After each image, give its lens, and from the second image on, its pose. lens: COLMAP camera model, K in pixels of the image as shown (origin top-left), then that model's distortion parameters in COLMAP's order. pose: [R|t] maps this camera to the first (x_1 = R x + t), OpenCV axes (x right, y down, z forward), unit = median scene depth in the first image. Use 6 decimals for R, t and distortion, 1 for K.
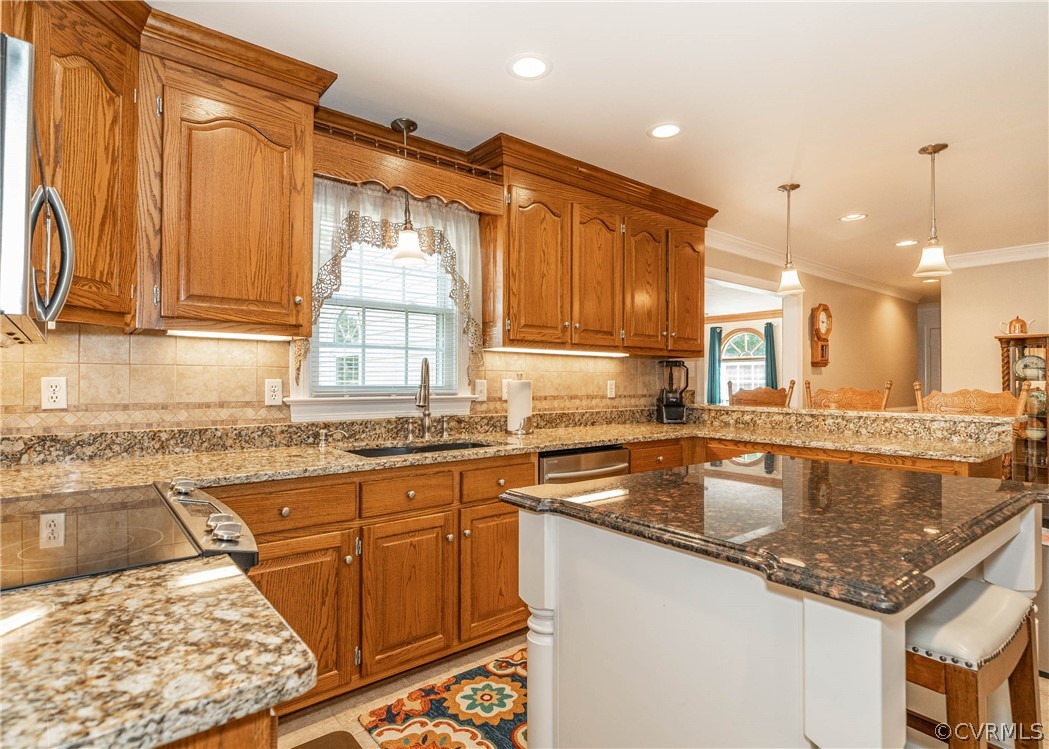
lens RADIAL K [[559.3, 0, 517.1], [0, 559.3, 372.1], [0, 0, 1]] dist [0.000887, 0.001112]
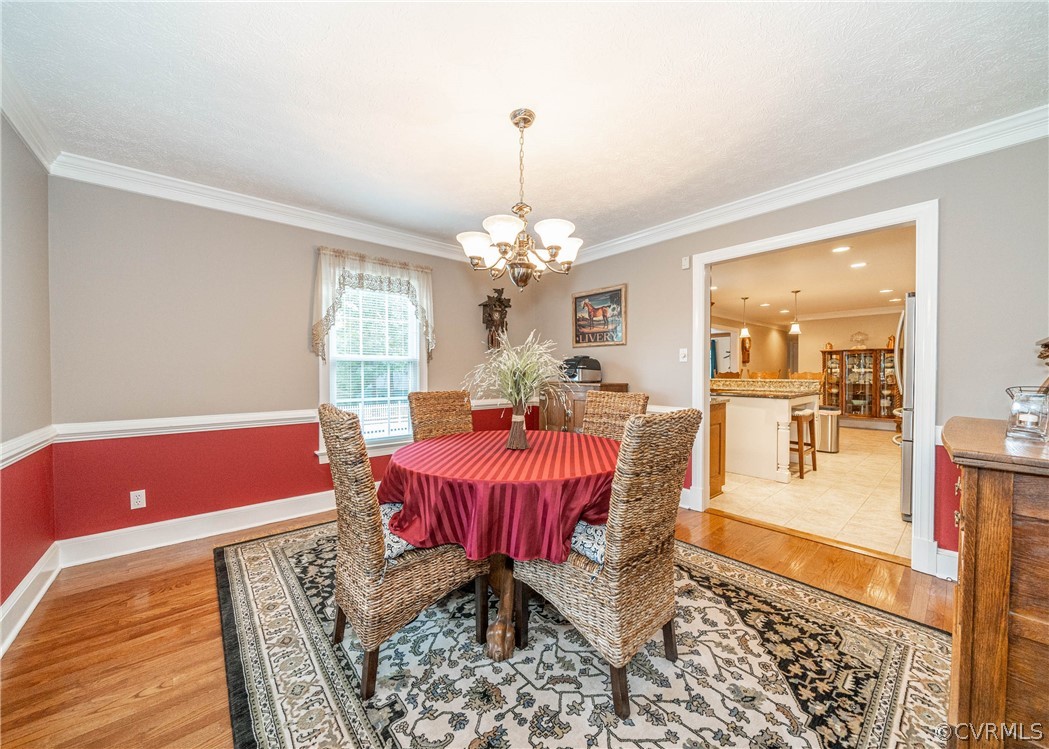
lens RADIAL K [[381.3, 0, 528.7], [0, 381.3, 372.4], [0, 0, 1]] dist [-0.003680, -0.000926]
pose [[0.999560, -0.001694, 0.029623, -0.933269], [0.001022, 0.999742, 0.022687, -0.015872], [-0.029654, -0.022647, 0.999304, -1.251959]]
